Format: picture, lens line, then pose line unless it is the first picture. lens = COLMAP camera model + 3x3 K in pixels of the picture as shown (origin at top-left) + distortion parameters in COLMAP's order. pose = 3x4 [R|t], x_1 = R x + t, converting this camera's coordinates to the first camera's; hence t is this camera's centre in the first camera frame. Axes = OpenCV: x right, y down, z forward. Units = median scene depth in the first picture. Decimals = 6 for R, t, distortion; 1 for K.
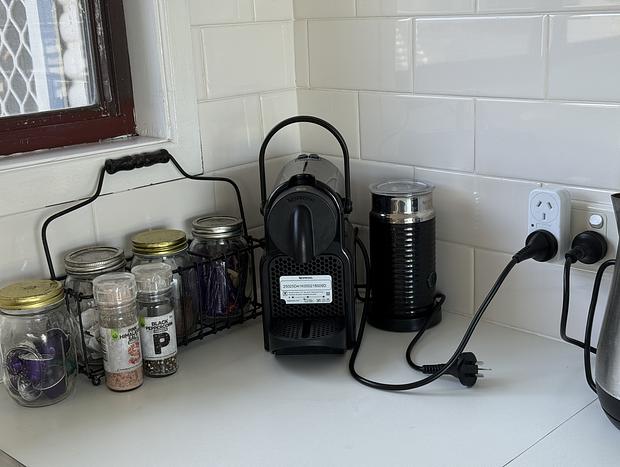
lens RADIAL K [[876.7, 0, 310.0], [0, 876.7, 233.5], [0, 0, 1]] dist [0.175814, 0.003469]
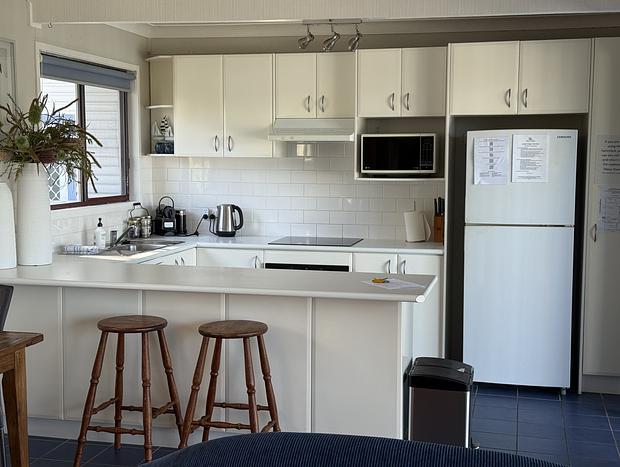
lens RADIAL K [[876.7, 0, 310.0], [0, 876.7, 233.5], [0, 0, 1]] dist [0.175814, 0.003469]
pose [[0.869907, -0.010897, 0.493096, -1.970447], [0.098083, 0.983610, -0.151299, 1.042605], [-0.483365, 0.179980, 0.856718, -4.241193]]
